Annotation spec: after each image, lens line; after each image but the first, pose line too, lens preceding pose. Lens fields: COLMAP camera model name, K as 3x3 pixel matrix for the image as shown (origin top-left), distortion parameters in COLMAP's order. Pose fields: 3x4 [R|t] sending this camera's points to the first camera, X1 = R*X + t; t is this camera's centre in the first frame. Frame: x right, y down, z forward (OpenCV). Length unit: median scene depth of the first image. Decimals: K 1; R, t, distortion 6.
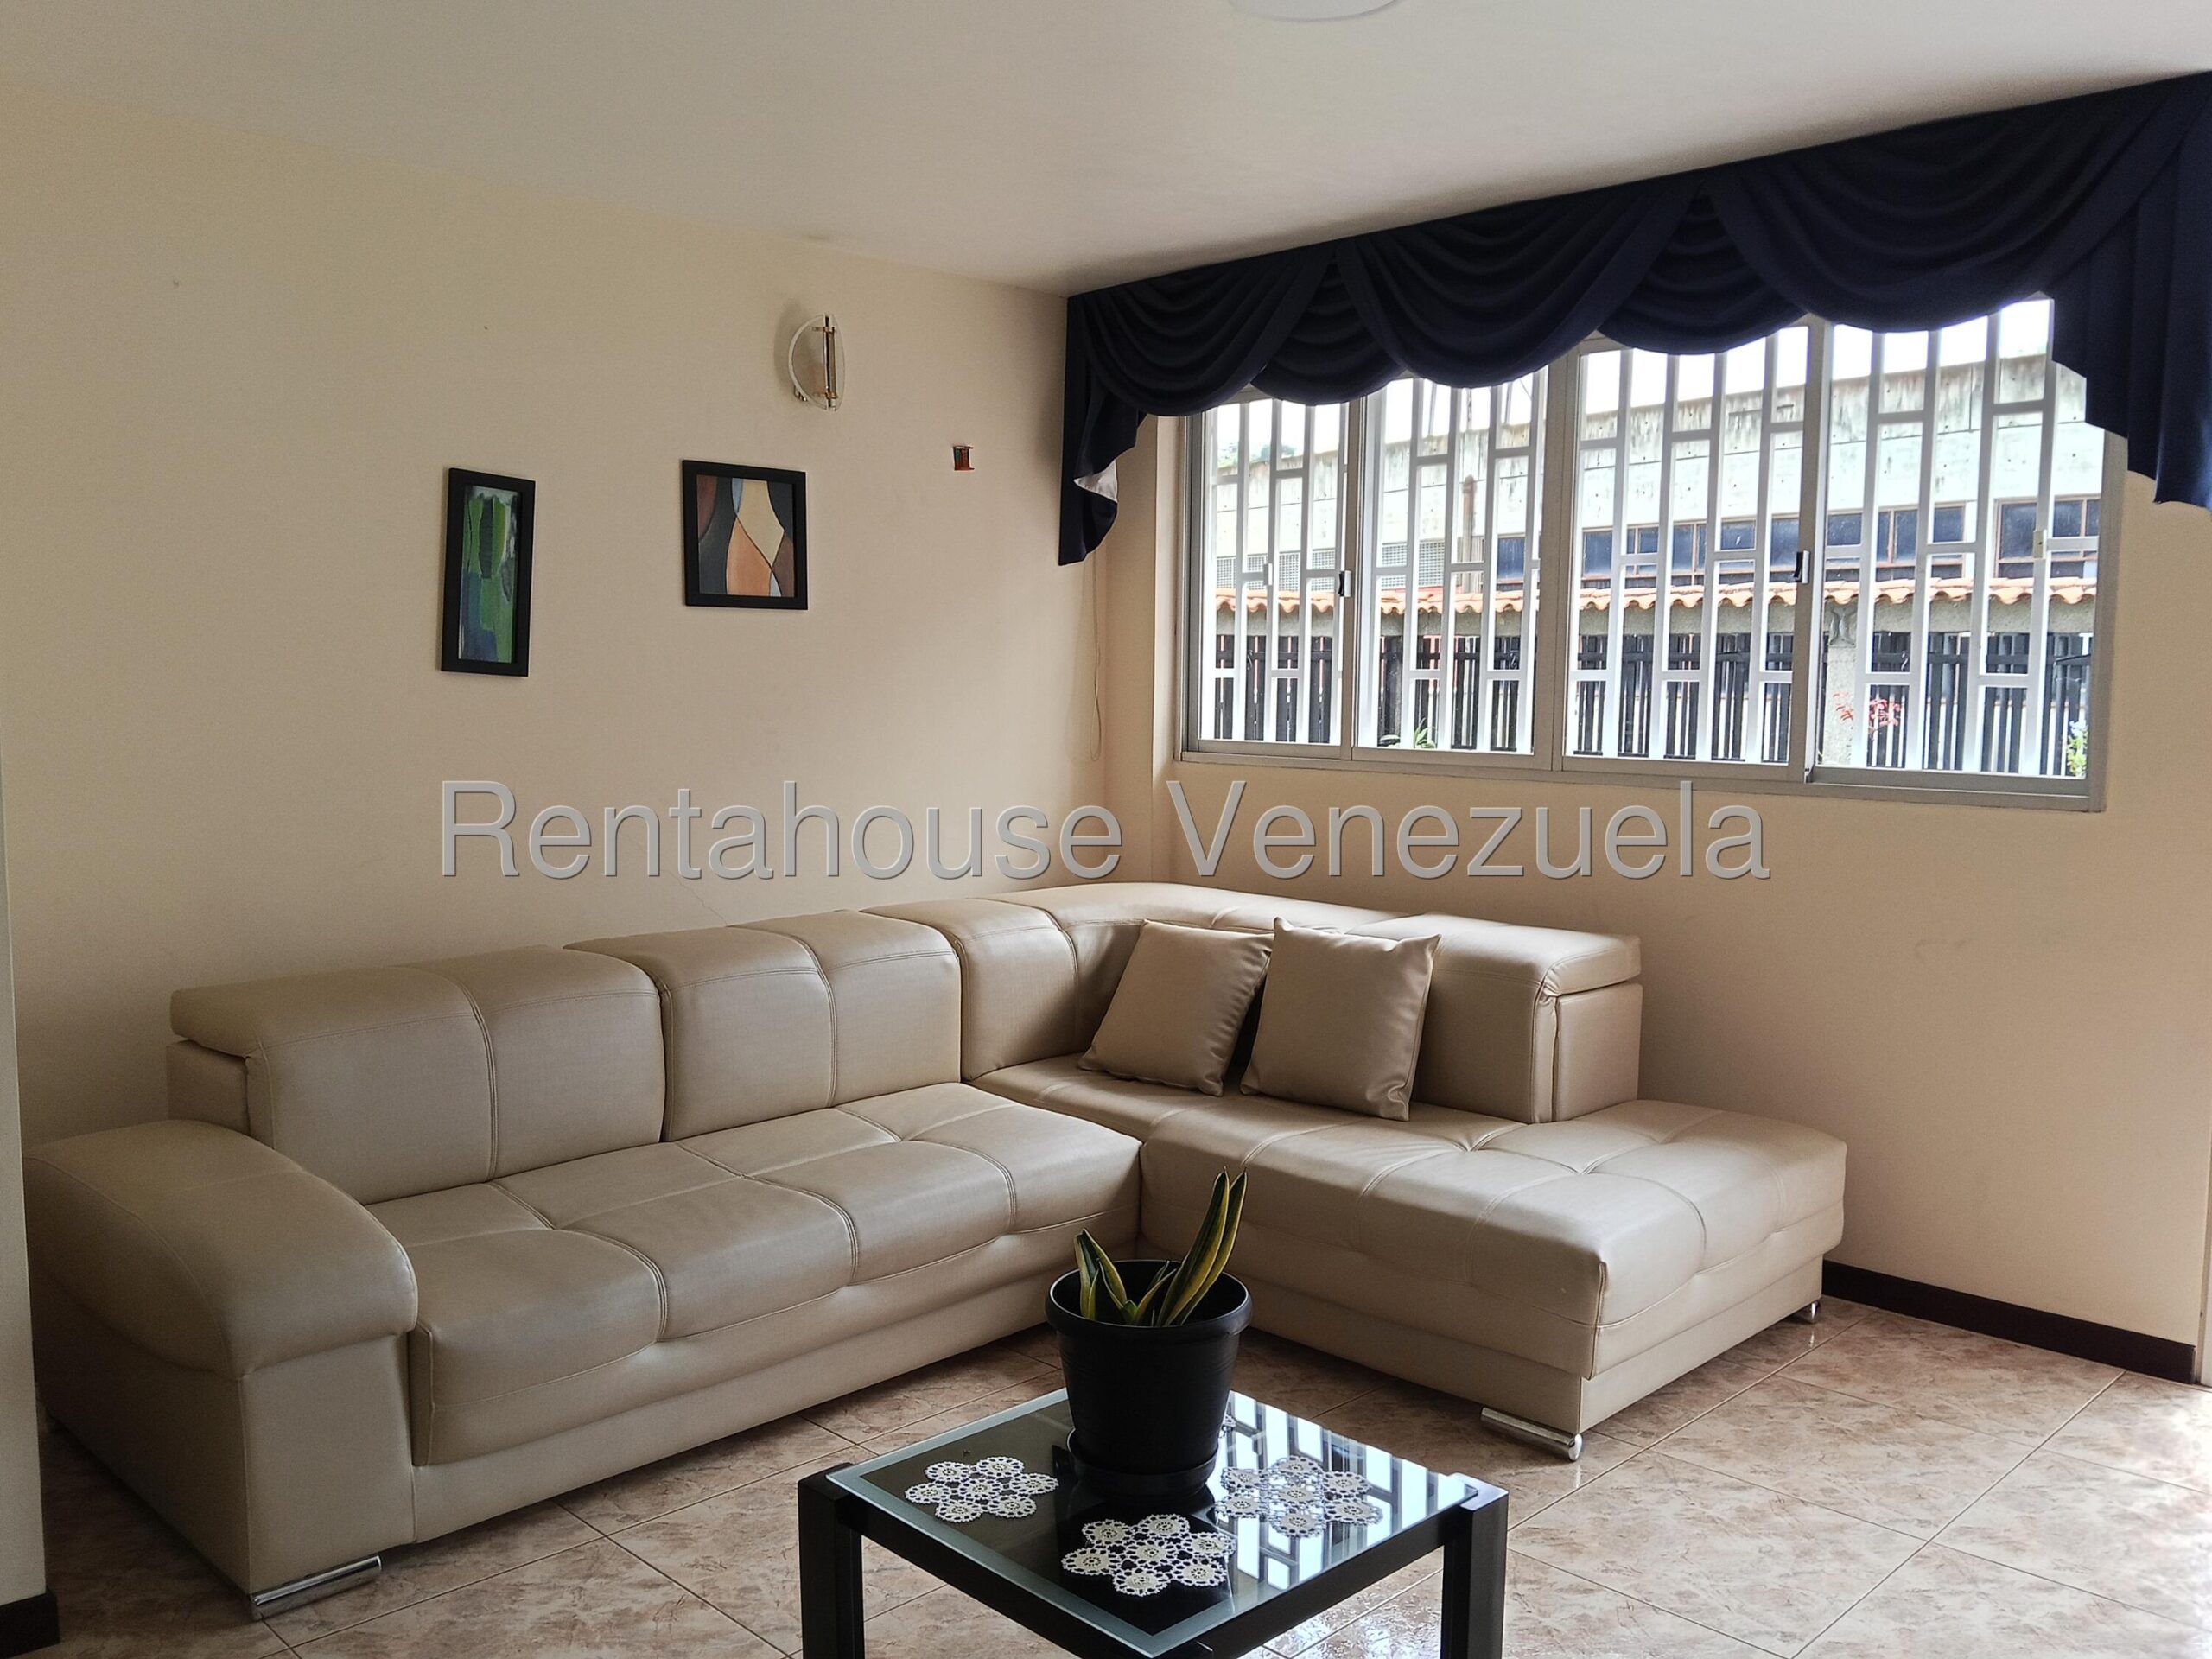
lens RADIAL K [[1821.8, 0, 1112.4], [0, 1821.8, 821.9], [0, 0, 1]] dist [0.133922, -0.310994]
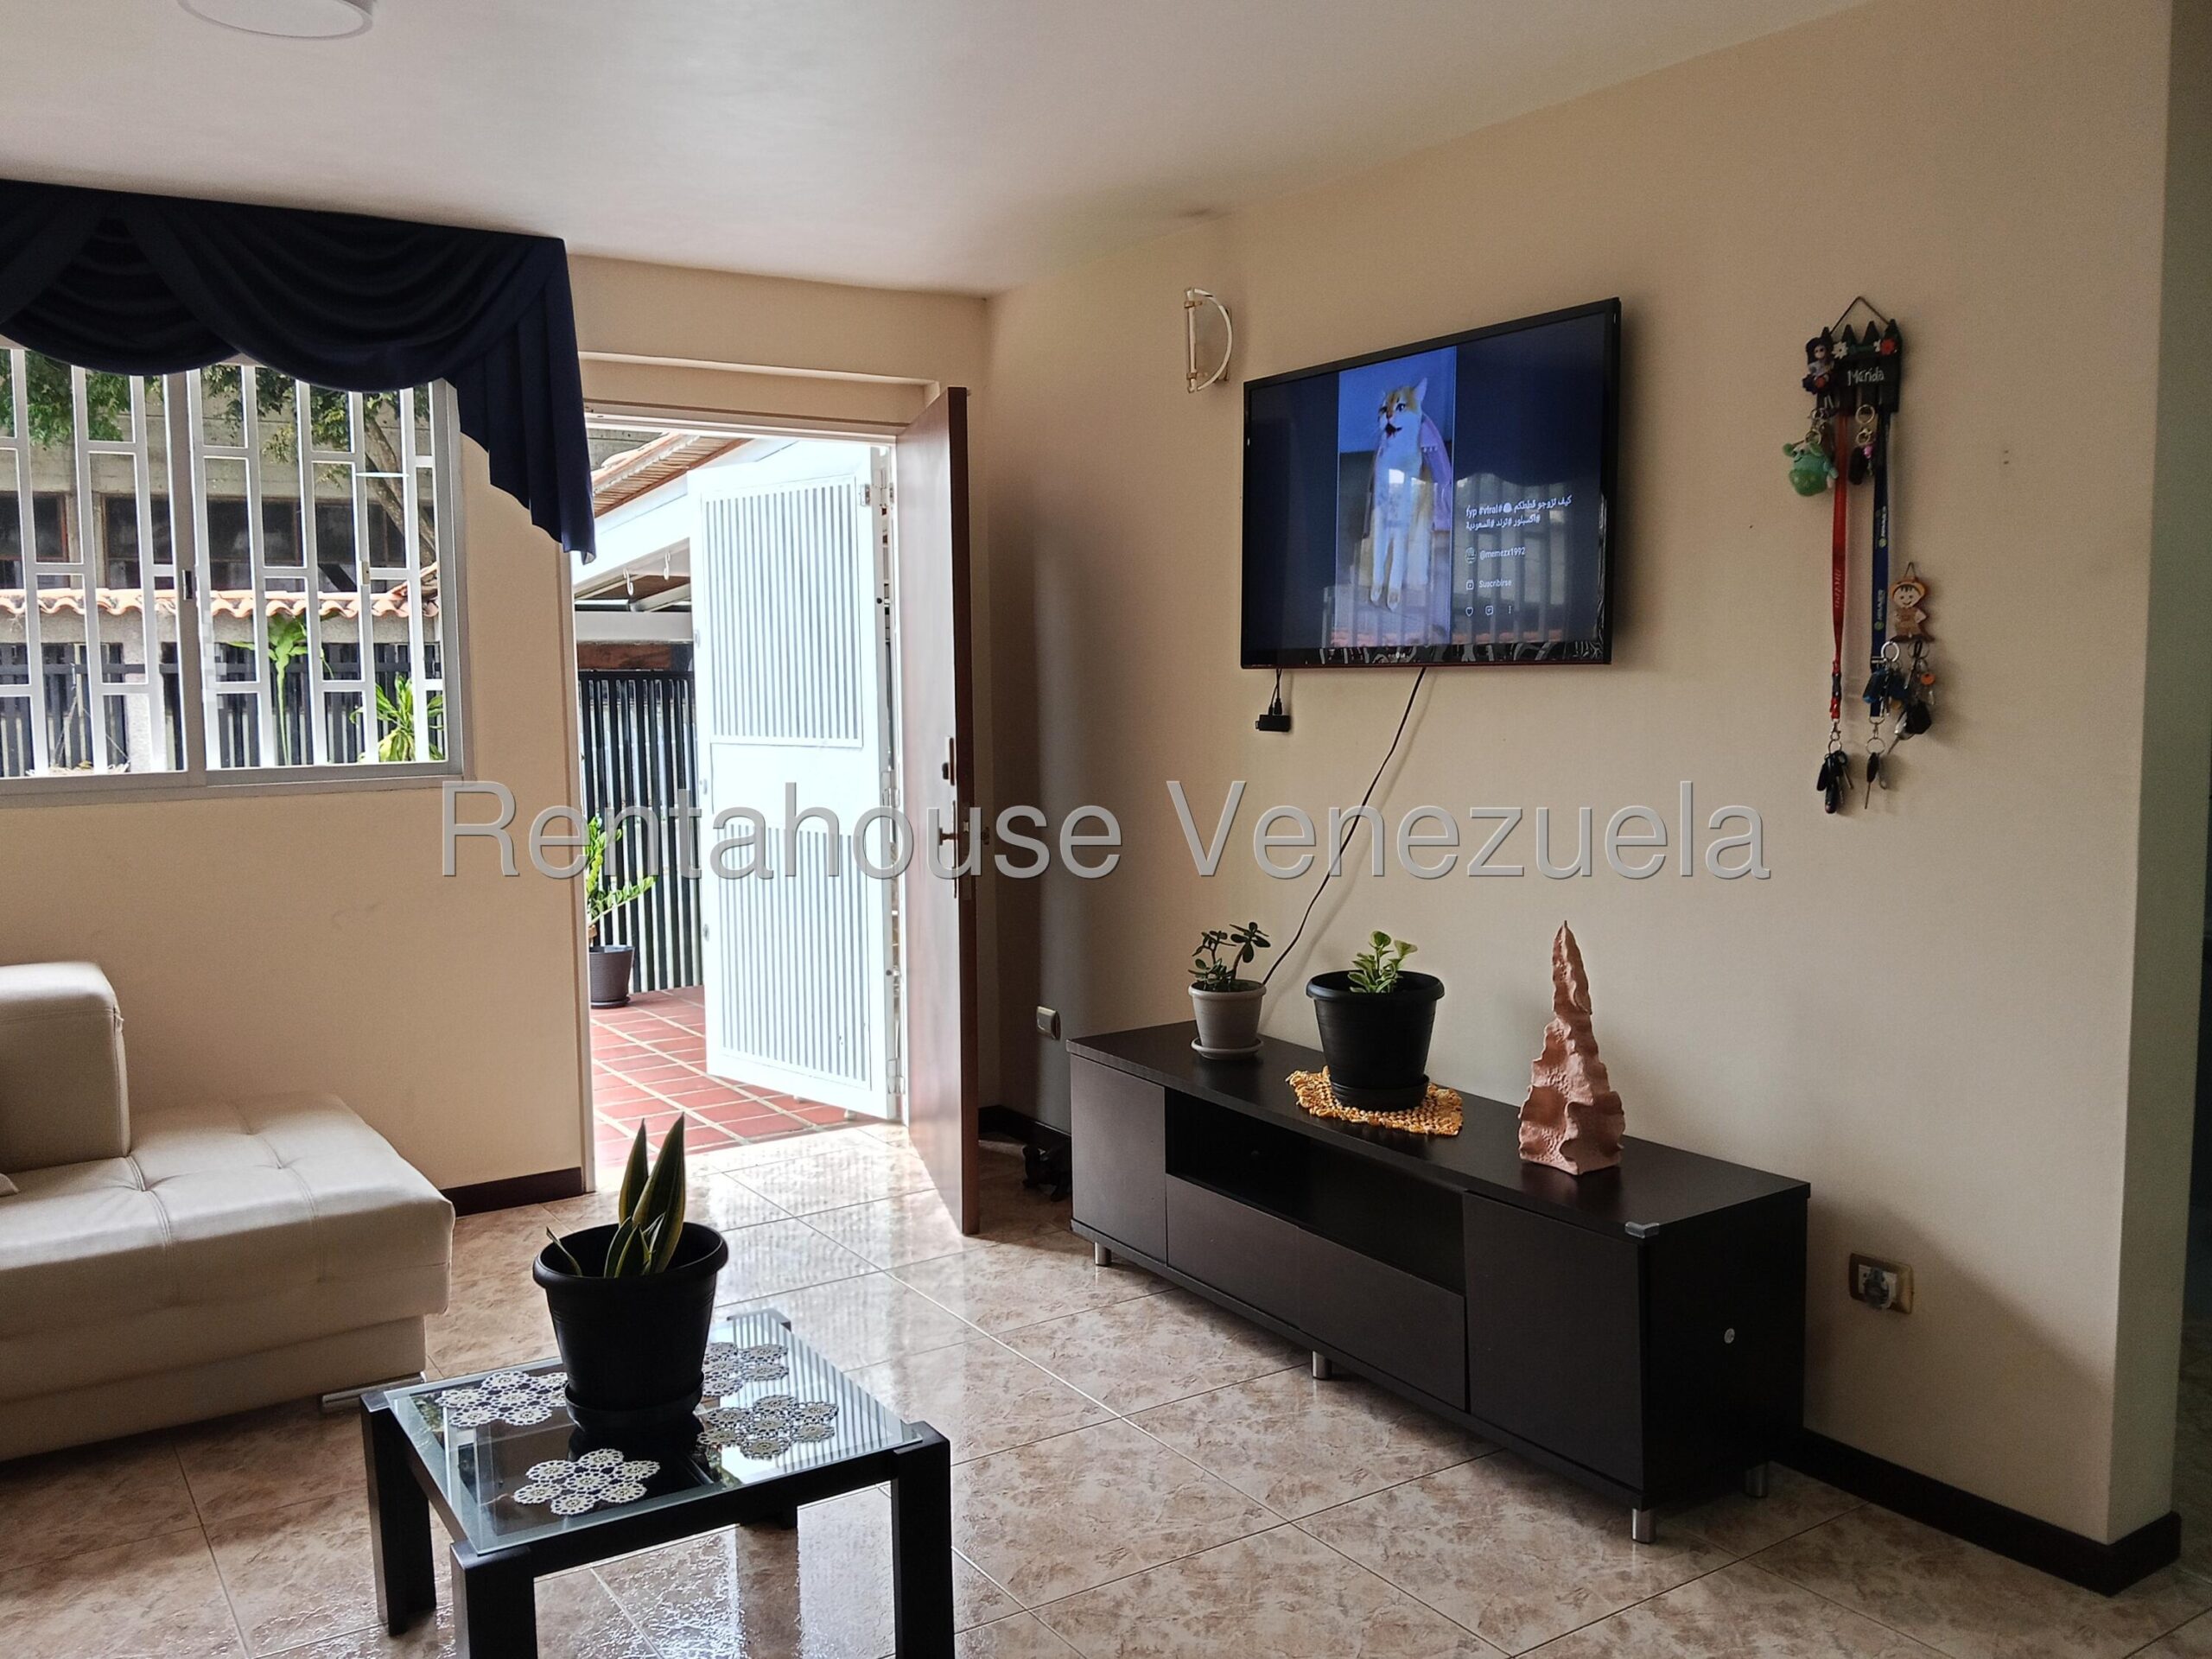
lens RADIAL K [[1821.8, 0, 1112.4], [0, 1821.8, 821.9], [0, 0, 1]] dist [0.133922, -0.310994]
pose [[0.188988, -0.091925, 0.977667, -0.661074], [0.095310, 0.992625, 0.074907, -0.035393], [-0.977343, 0.079025, 0.196356, 0.321966]]
